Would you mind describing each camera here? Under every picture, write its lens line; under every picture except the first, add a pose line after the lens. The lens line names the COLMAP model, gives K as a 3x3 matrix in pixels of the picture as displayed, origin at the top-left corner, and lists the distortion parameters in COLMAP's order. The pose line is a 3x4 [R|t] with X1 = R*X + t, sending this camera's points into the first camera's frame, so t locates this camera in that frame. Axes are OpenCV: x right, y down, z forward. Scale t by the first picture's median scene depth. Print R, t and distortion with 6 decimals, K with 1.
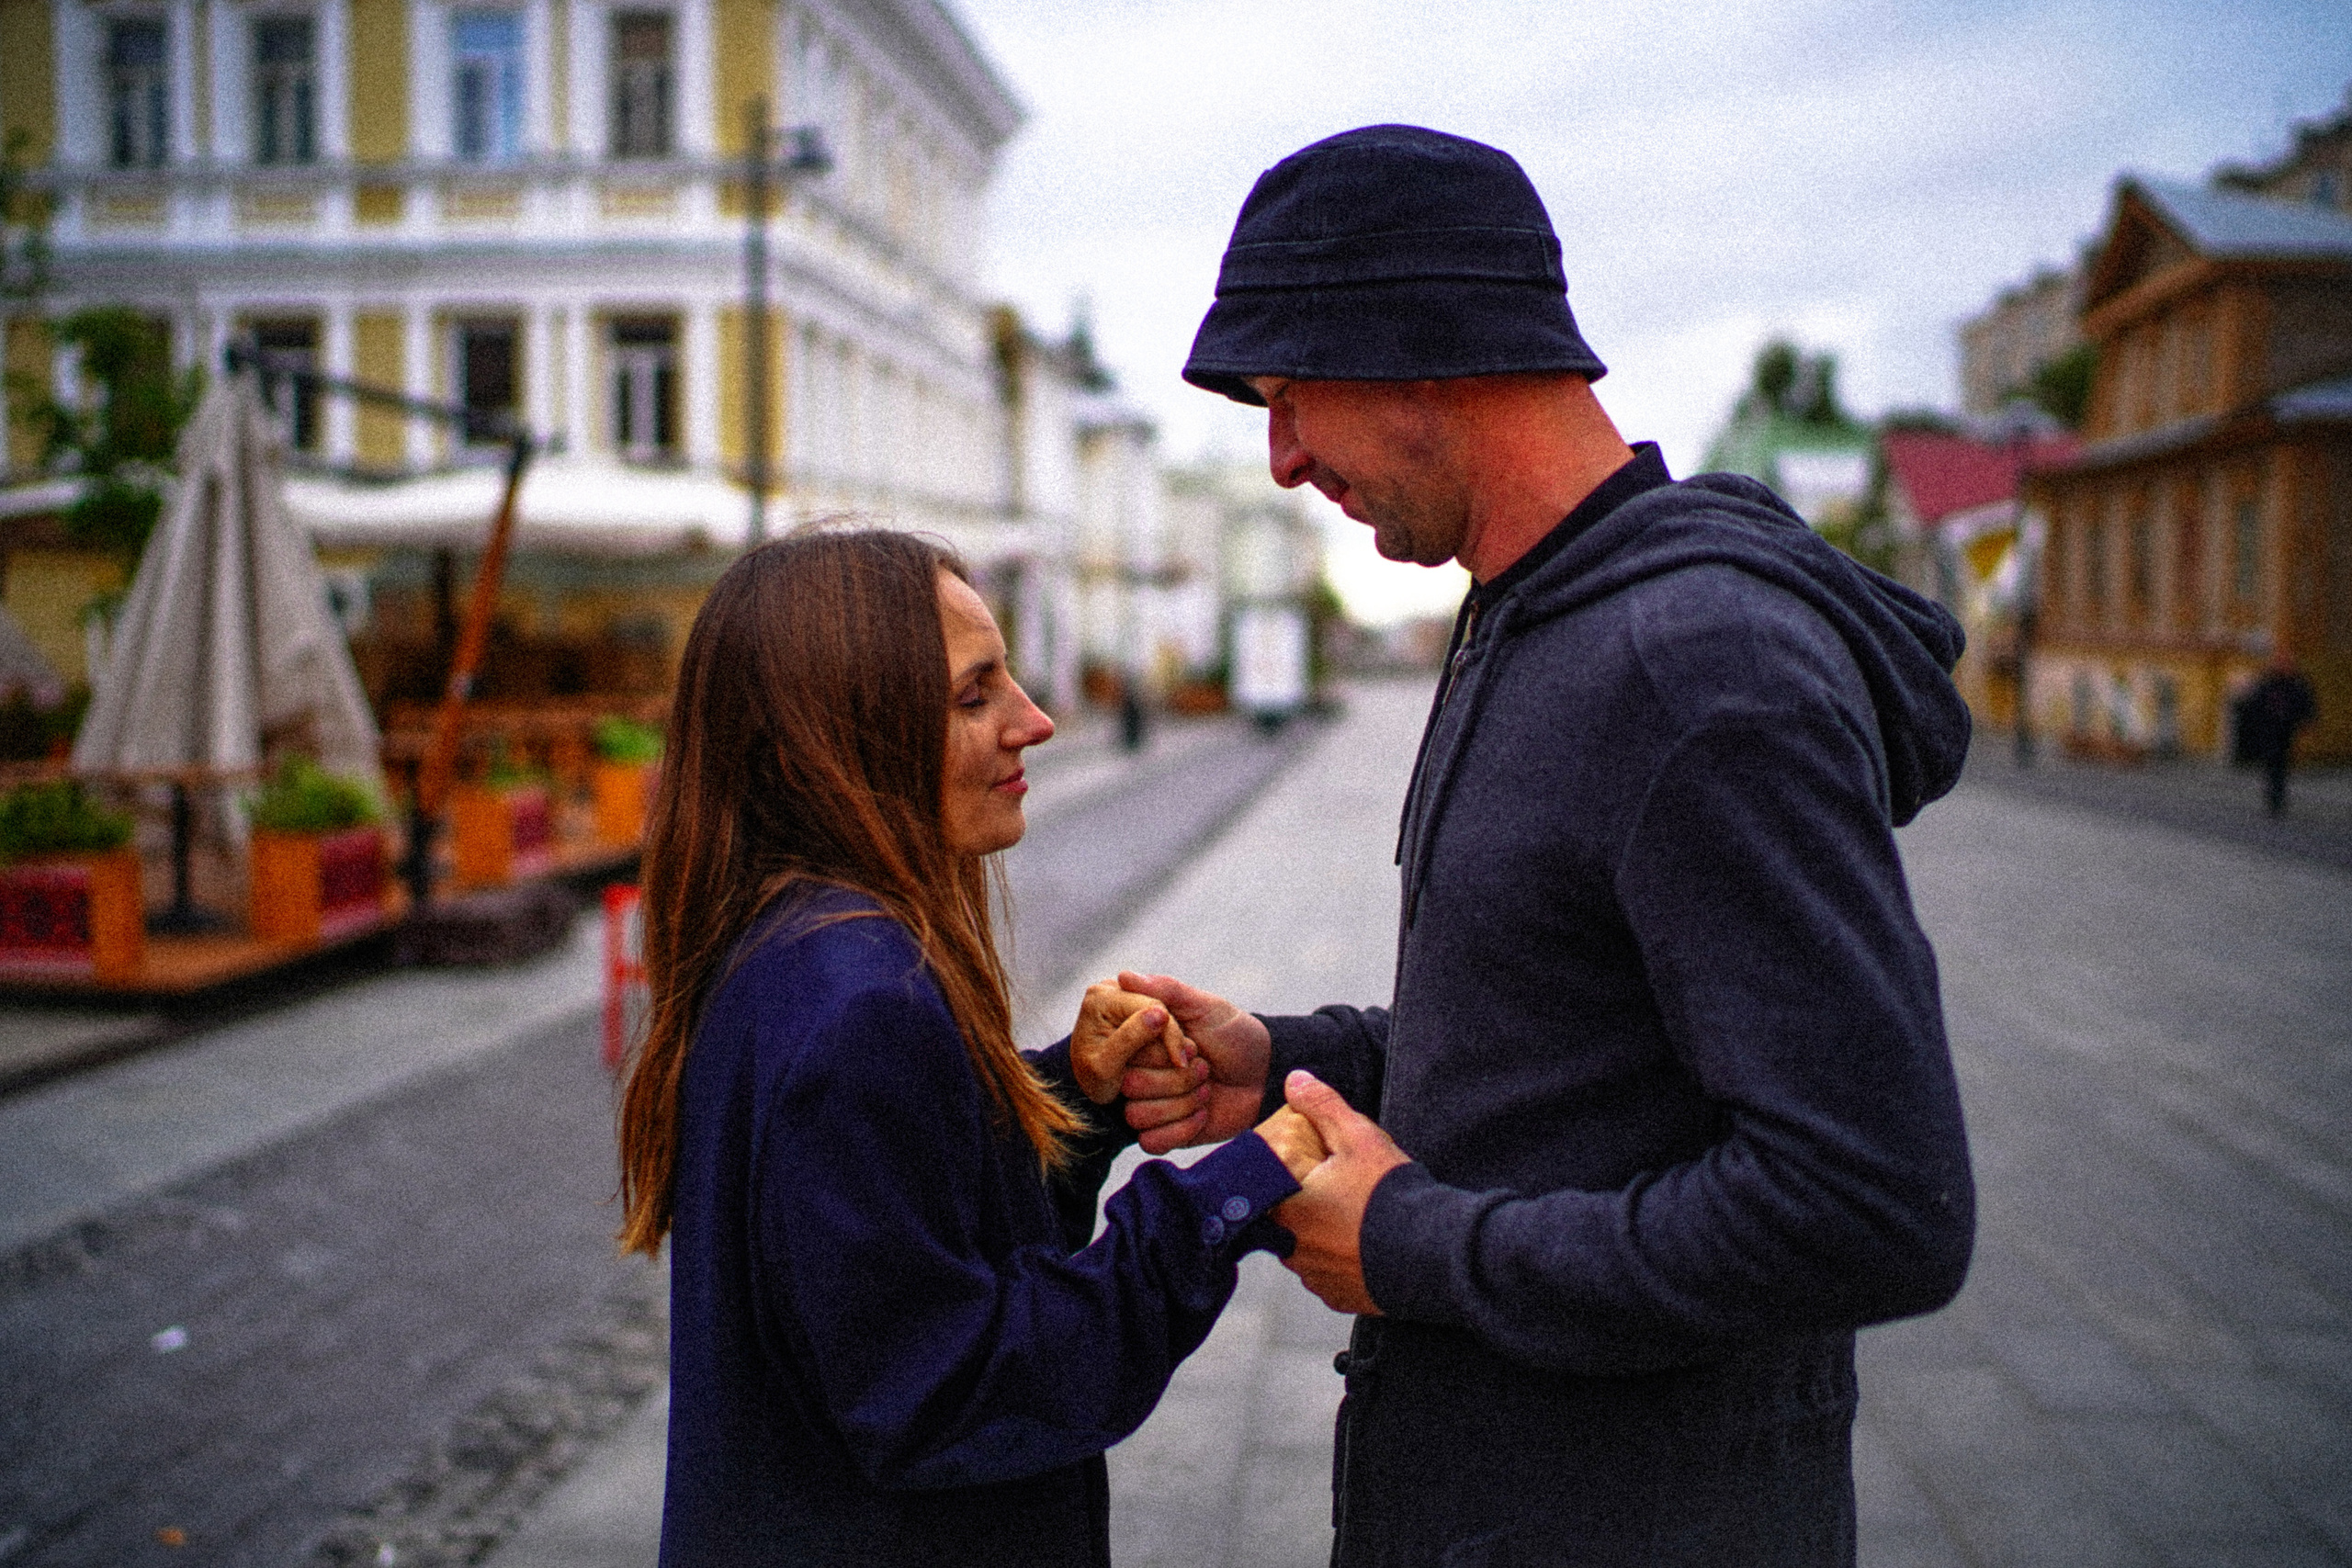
lens RADIAL K [[2257.5, 0, 1180.4], [0, 2257.5, 759.2], [0, 0, 1]] dist [-0.033169, 0.000000]
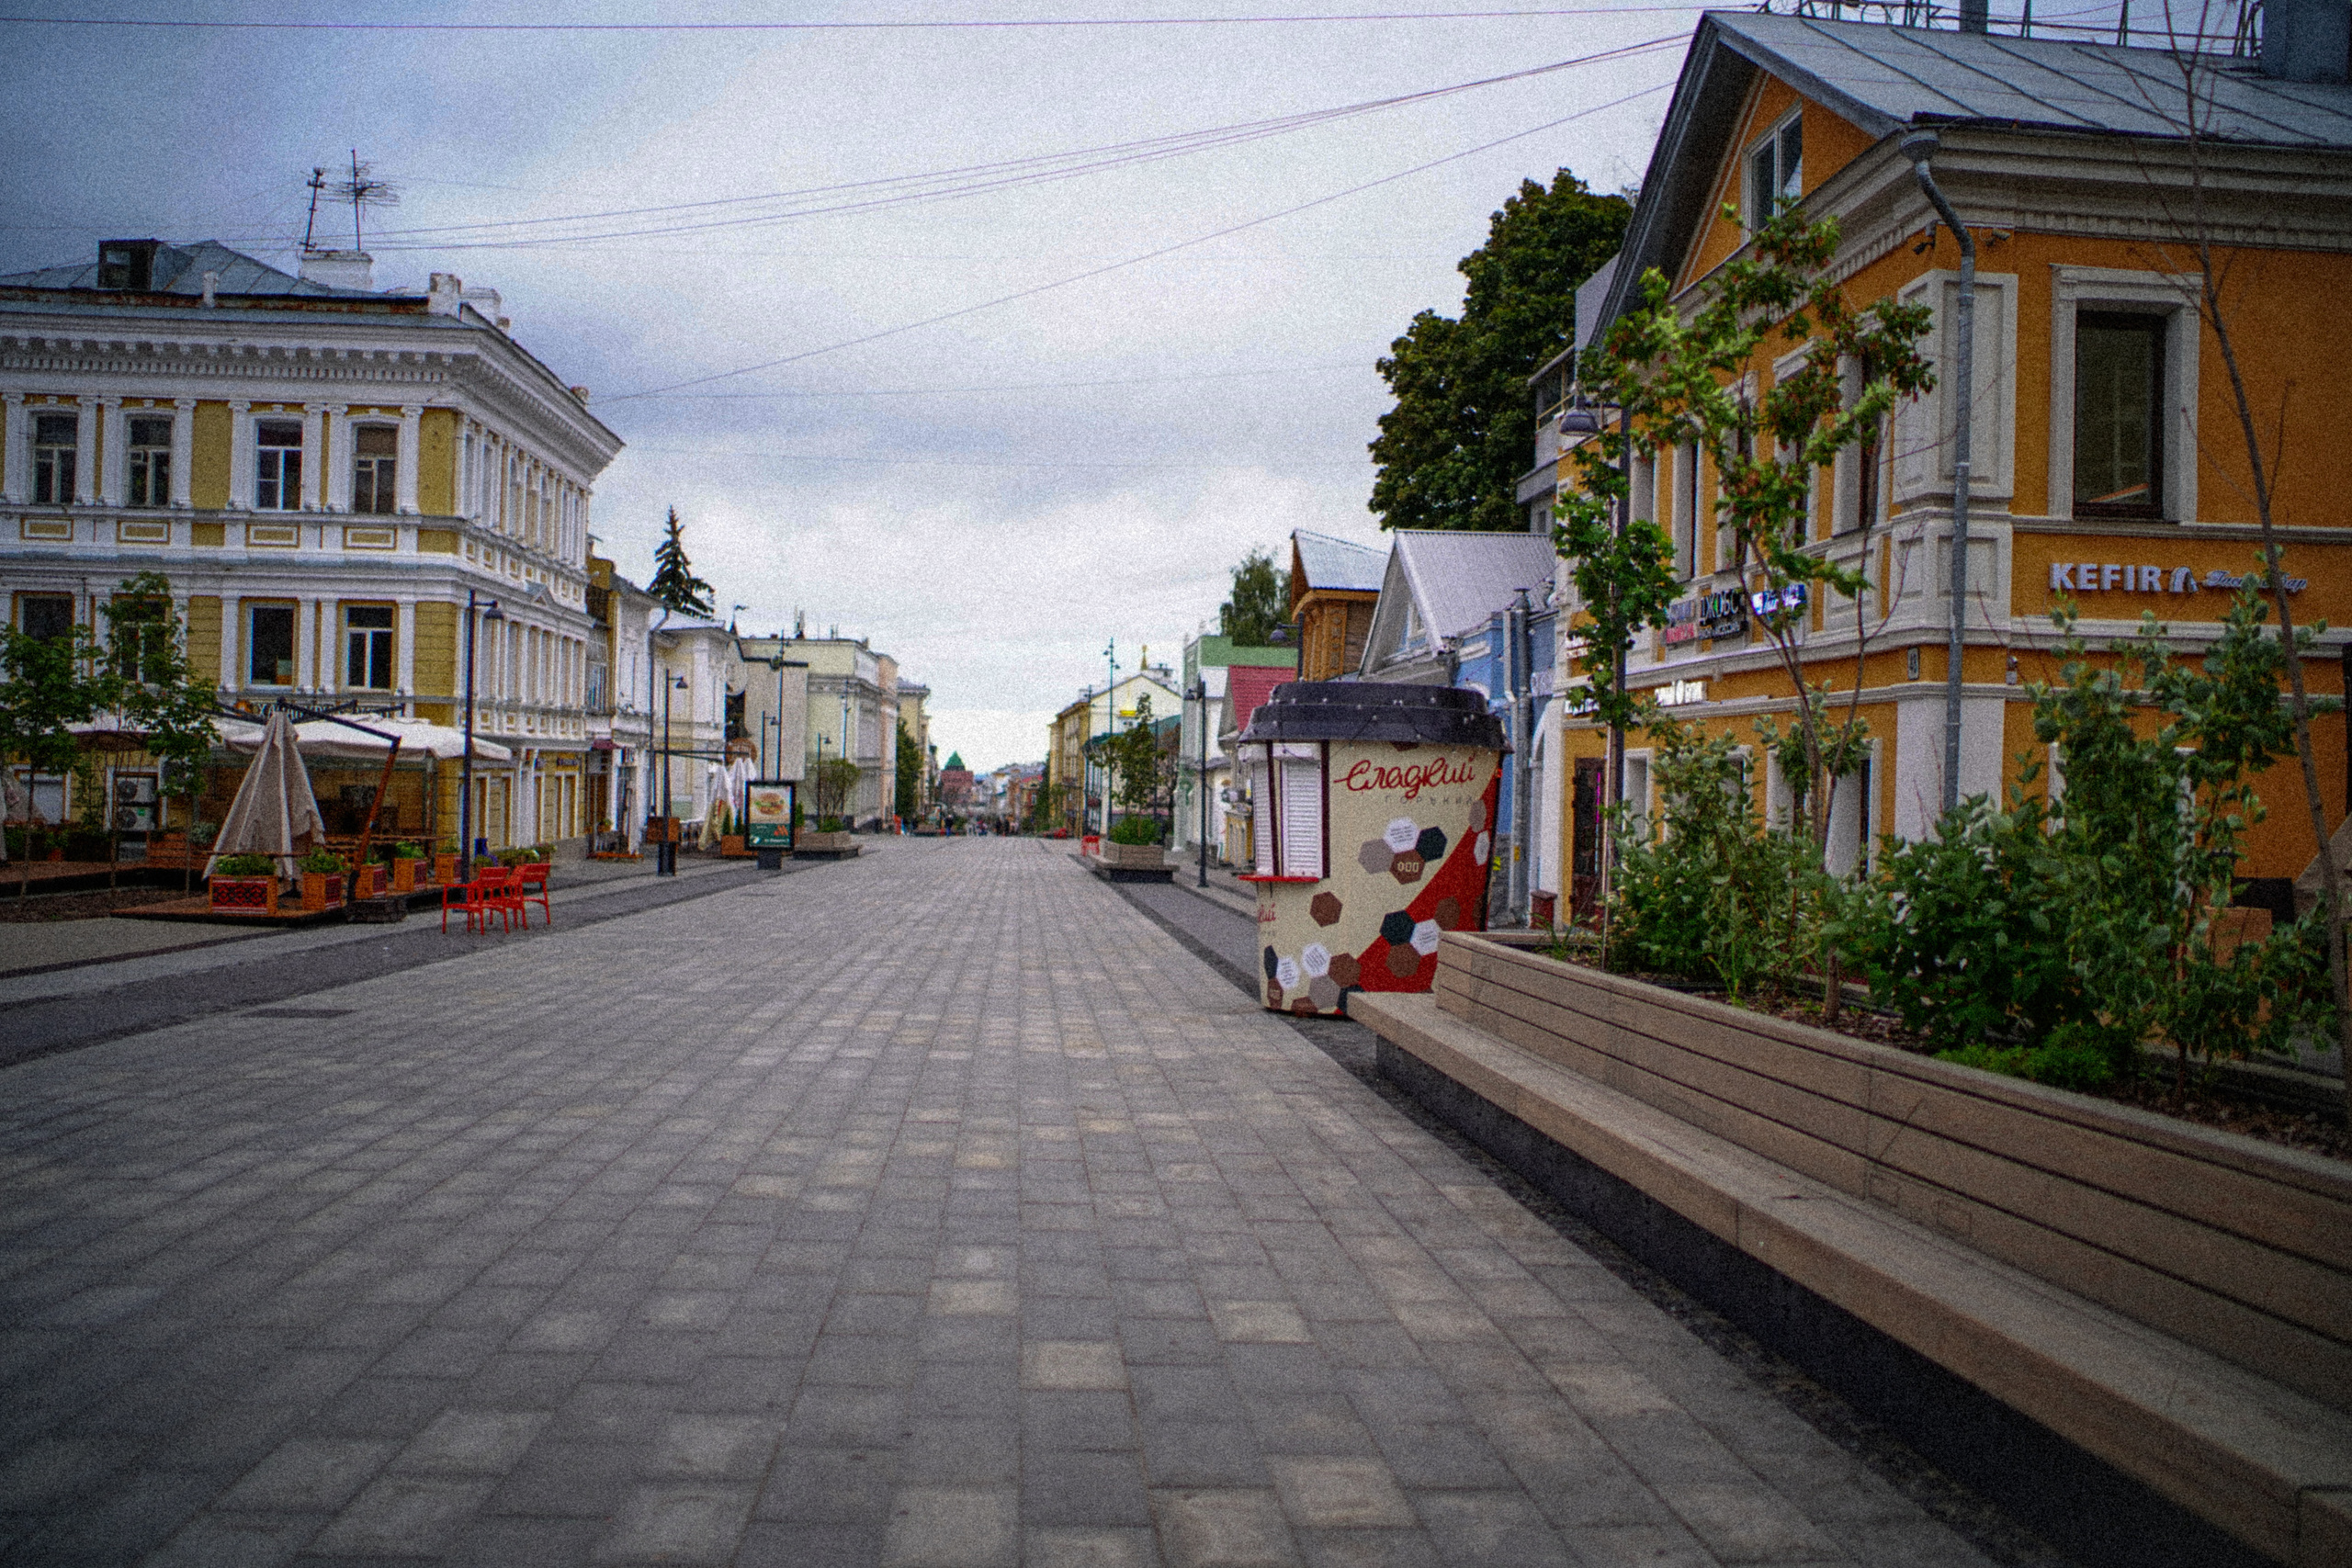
lens RADIAL K [[2257.5, 0, 1166.2], [0, 2257.5, 772.2], [0, 0, 1]] dist [-0.033169, 0.000000]
pose [[0.986724, 0.026532, 0.160222, 0.064729], [-0.016447, 0.997818, -0.063943, 0.019113], [-0.161569, 0.060459, 0.985008, -0.582247]]
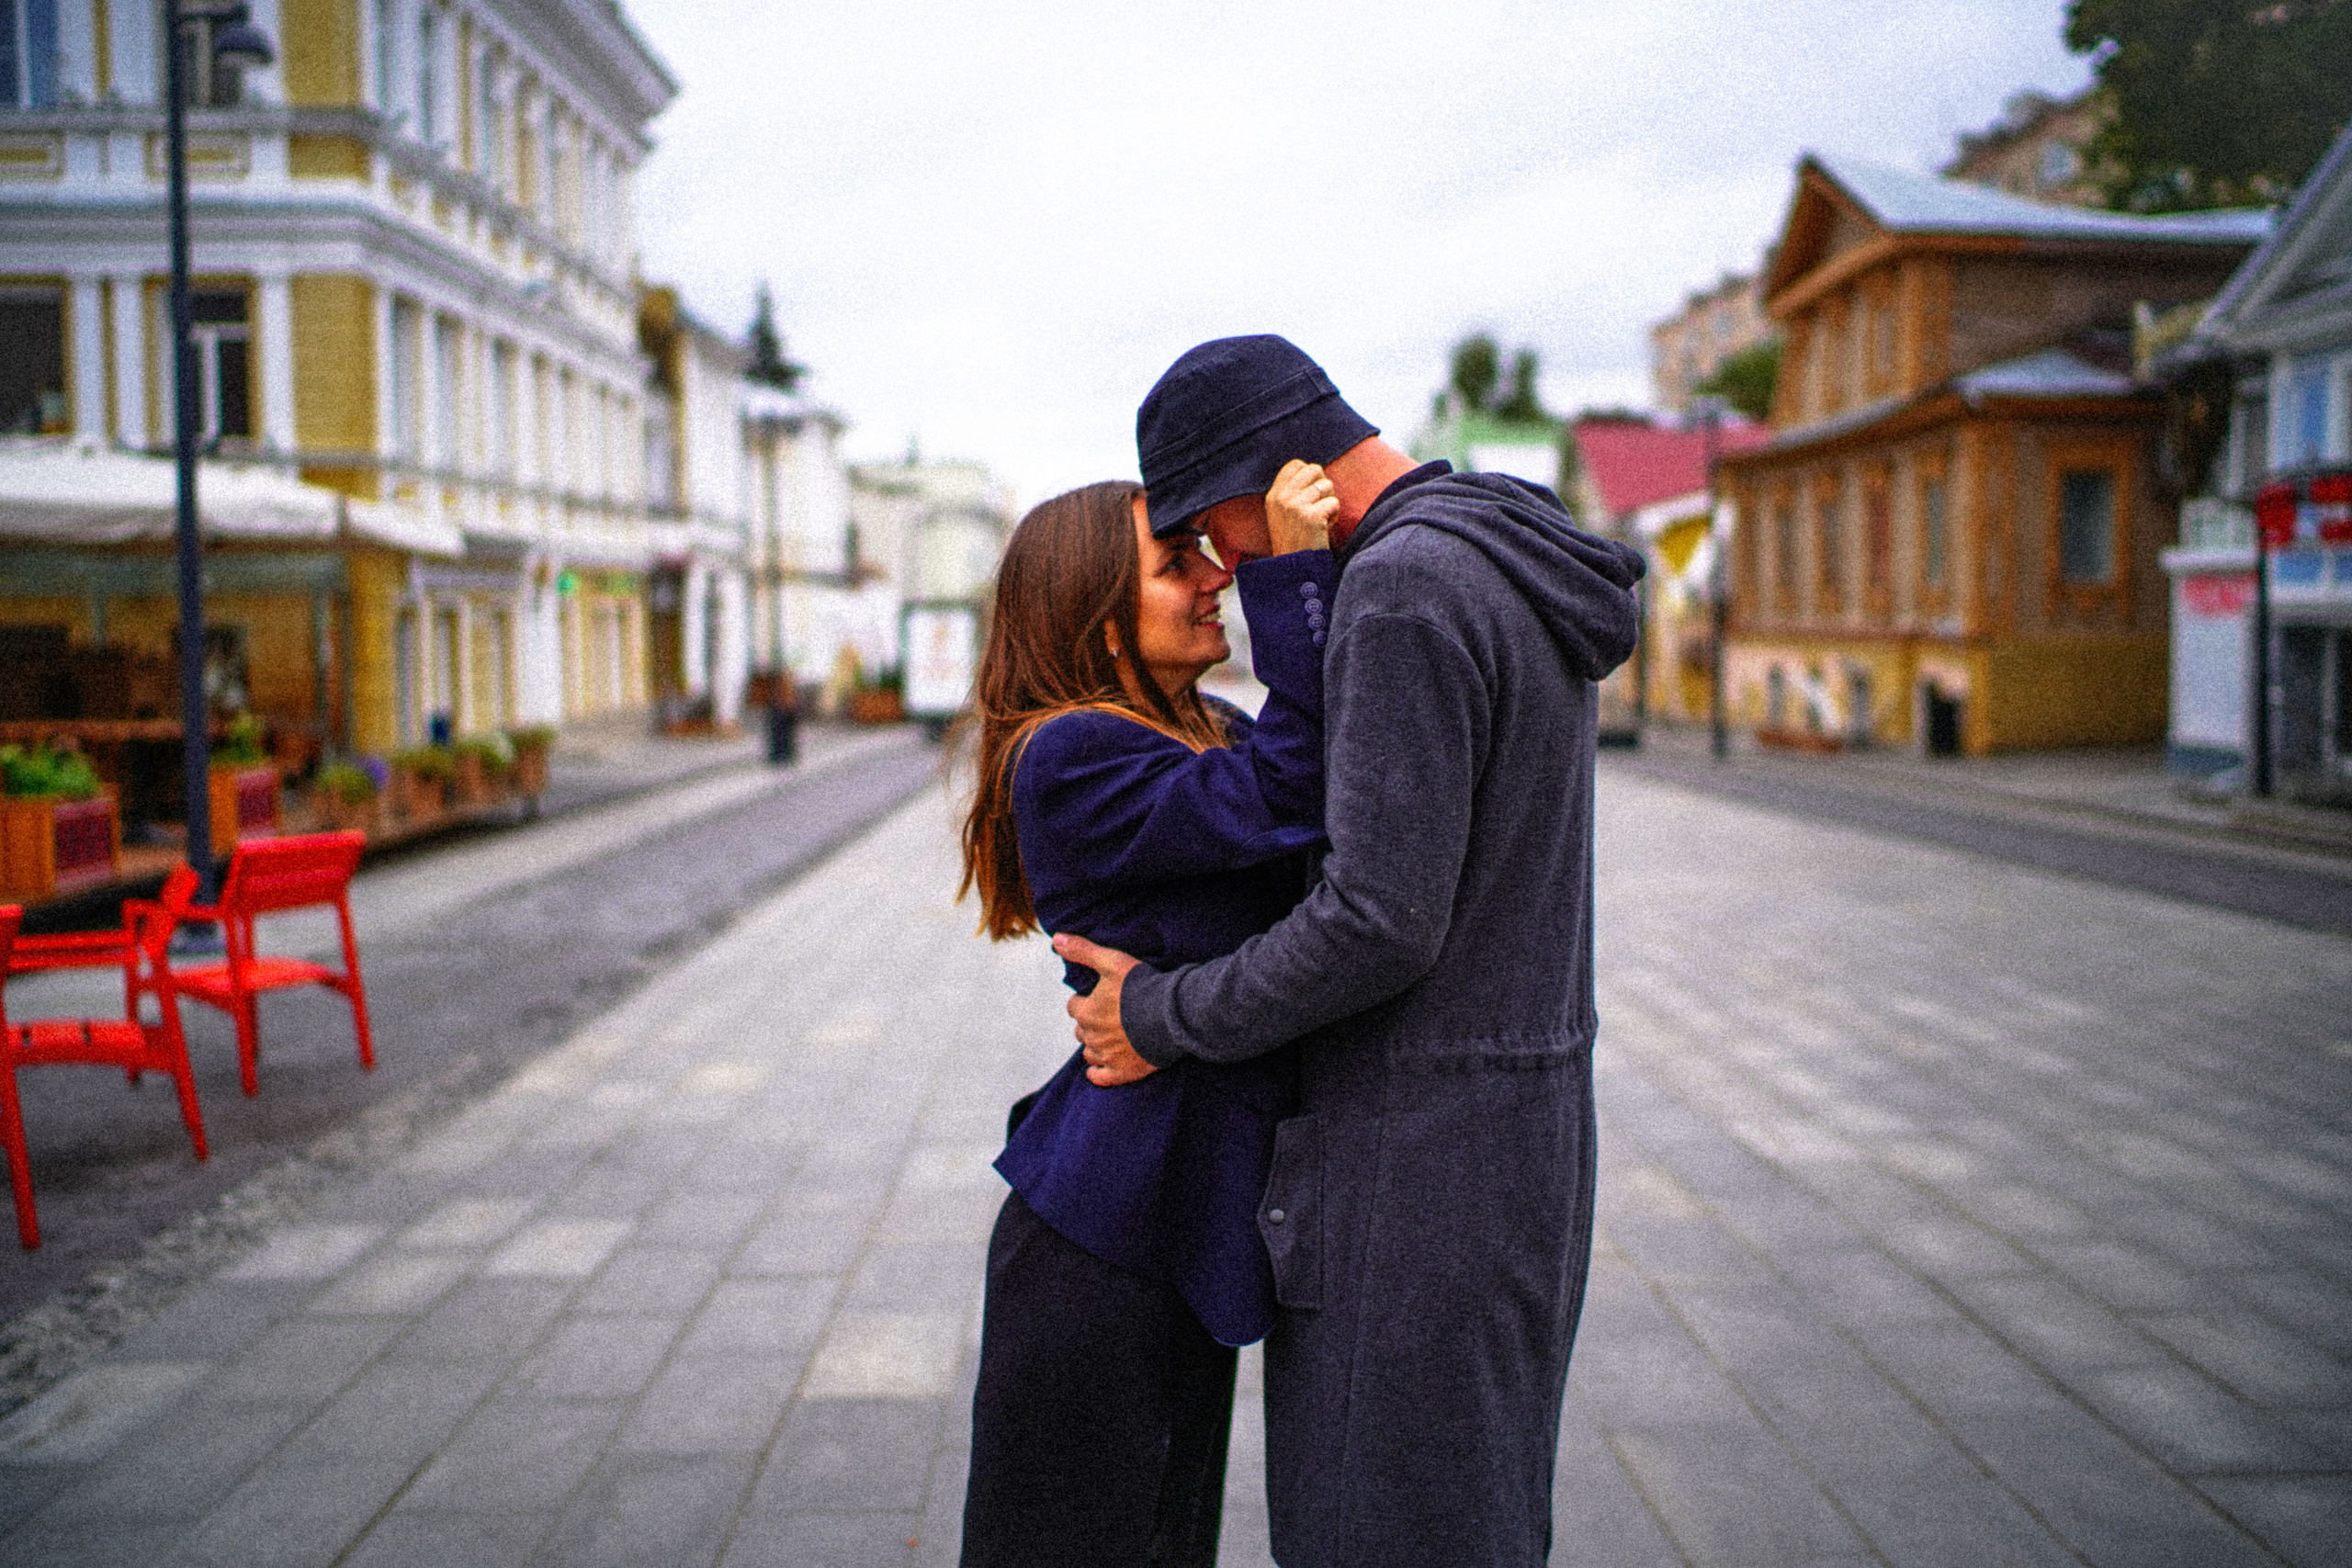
lens RADIAL K [[2257.5, 0, 1172.7], [0, 2257.5, 718.1], [0, 0, 1]] dist [-0.033169, 0.000000]
pose [[0.992587, -0.018270, 0.120153, 0.024082], [0.020641, 0.999616, -0.018513, -0.001858], [-0.119768, 0.020856, 0.992583, 0.063166]]
